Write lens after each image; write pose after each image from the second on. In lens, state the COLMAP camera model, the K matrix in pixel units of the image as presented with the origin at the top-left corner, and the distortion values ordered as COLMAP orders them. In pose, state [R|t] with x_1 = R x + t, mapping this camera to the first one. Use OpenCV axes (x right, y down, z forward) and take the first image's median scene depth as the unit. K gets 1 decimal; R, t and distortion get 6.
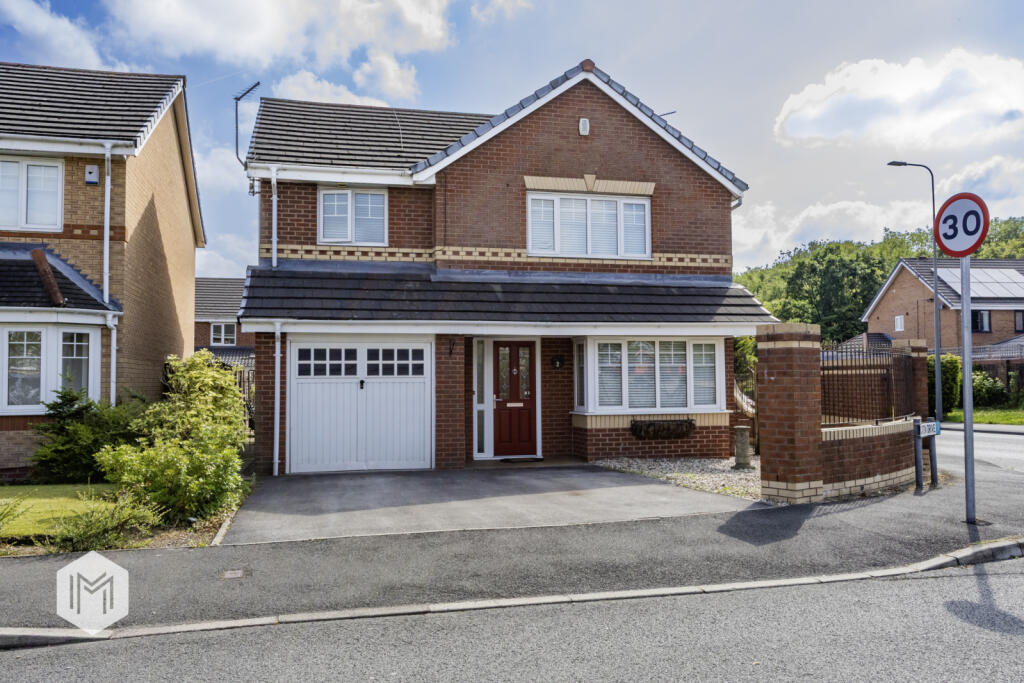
lens RADIAL K [[922.6, 0, 516.9], [0, 922.6, 316.7], [0, 0, 1]] dist [-0.005167, 0.038523]
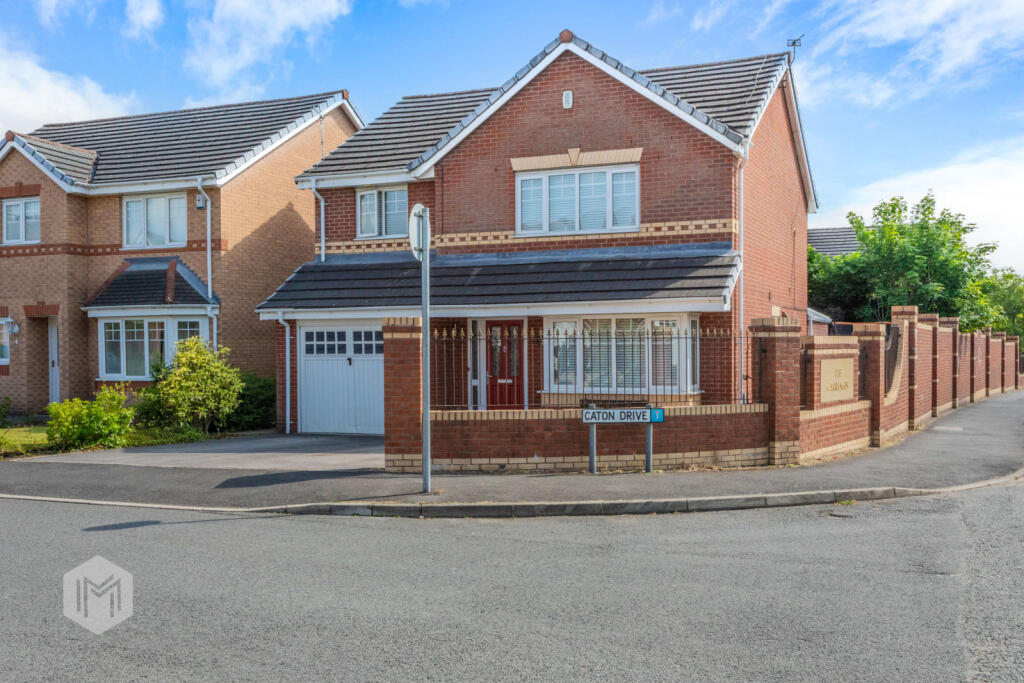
lens RADIAL K [[1221.6, 0, 514.5], [0, 1221.6, 344.6], [0, 0, 1]] dist [0.027523, 0.000000]
pose [[0.748026, 0.002198, -0.663666, 0.946963], [0.047893, 0.997209, 0.057284, -0.025360], [0.661939, -0.074635, 0.745833, -0.024790]]
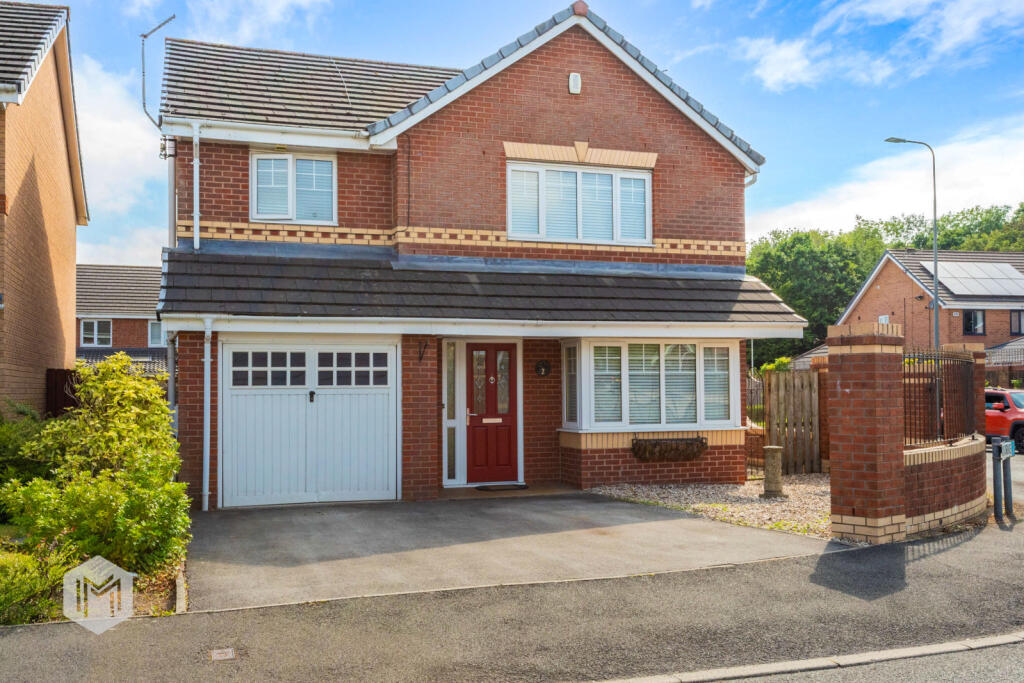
lens RADIAL K [[1060.2, 0, 507.4], [0, 1060.2, 342.8], [0, 0, 1]] dist [0.015724, 0.000000]
pose [[0.996498, 0.003813, 0.083528, -0.069366], [-0.006043, 0.999632, 0.026462, 0.000923], [-0.083397, -0.026874, 0.996154, 0.059236]]
